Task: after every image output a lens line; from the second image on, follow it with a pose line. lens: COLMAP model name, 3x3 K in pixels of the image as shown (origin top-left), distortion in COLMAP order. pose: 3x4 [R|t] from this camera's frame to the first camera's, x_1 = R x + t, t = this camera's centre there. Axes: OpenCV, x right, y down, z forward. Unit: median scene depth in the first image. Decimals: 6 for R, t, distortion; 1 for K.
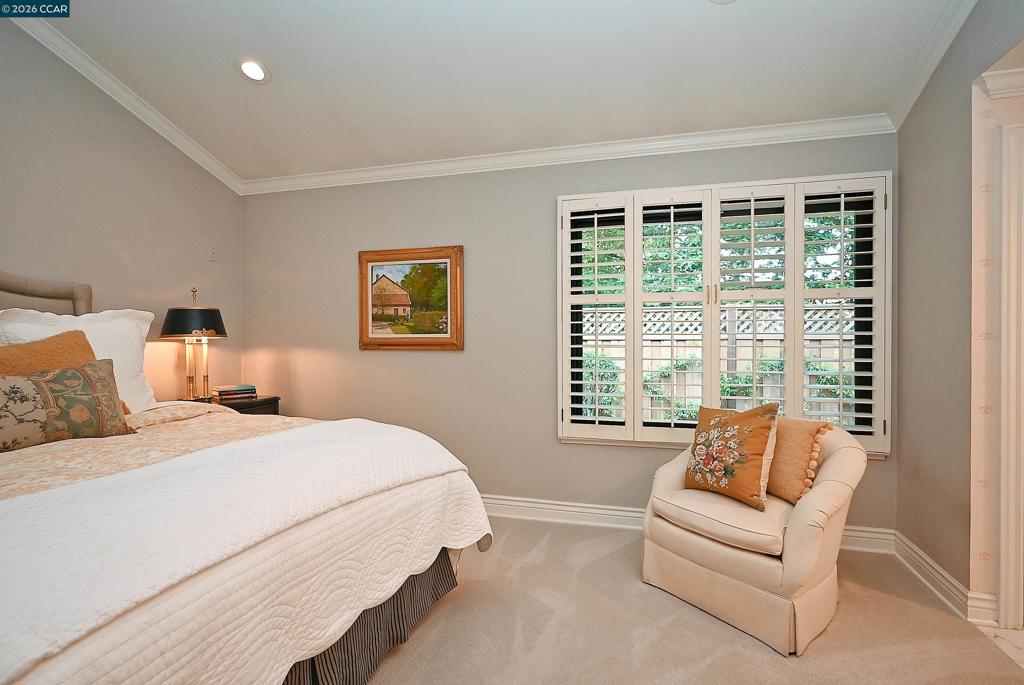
lens RADIAL K [[507.1, 0, 512.0], [0, 507.1, 342.5], [0, 0, 1]] dist [-0.006953, 0.005641]
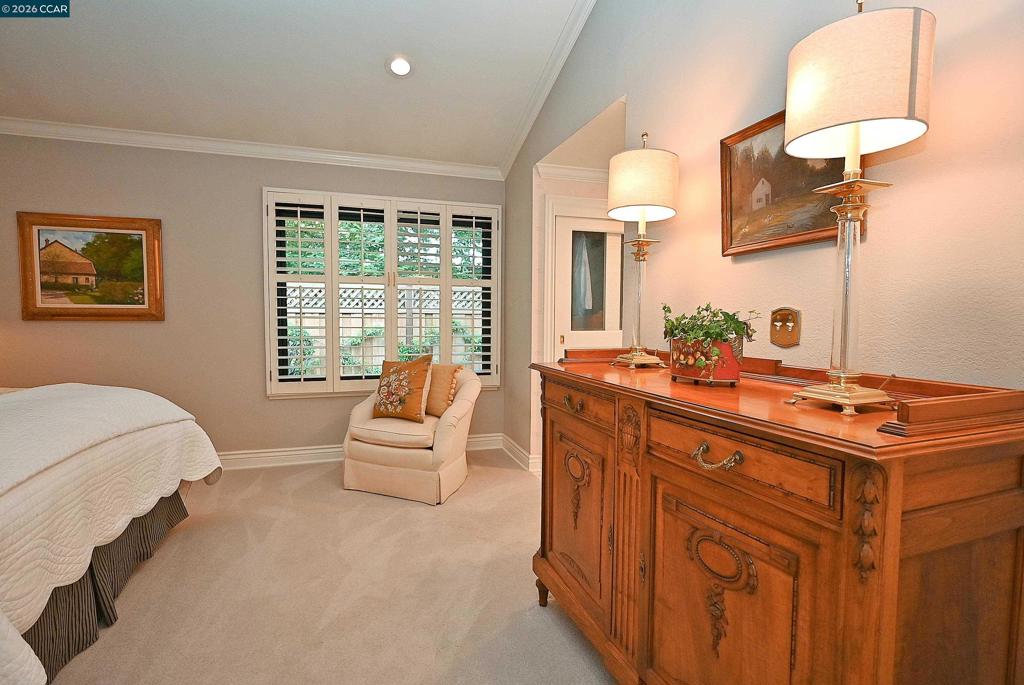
lens RADIAL K [[507.1, 0, 512.0], [0, 507.1, 342.5], [0, 0, 1]] dist [-0.006953, 0.005641]
pose [[0.825048, -0.023312, 0.564581, -0.105318], [-0.005663, 0.998757, 0.049514, 0.004645], [-0.565034, -0.044049, 0.823891, -0.297065]]
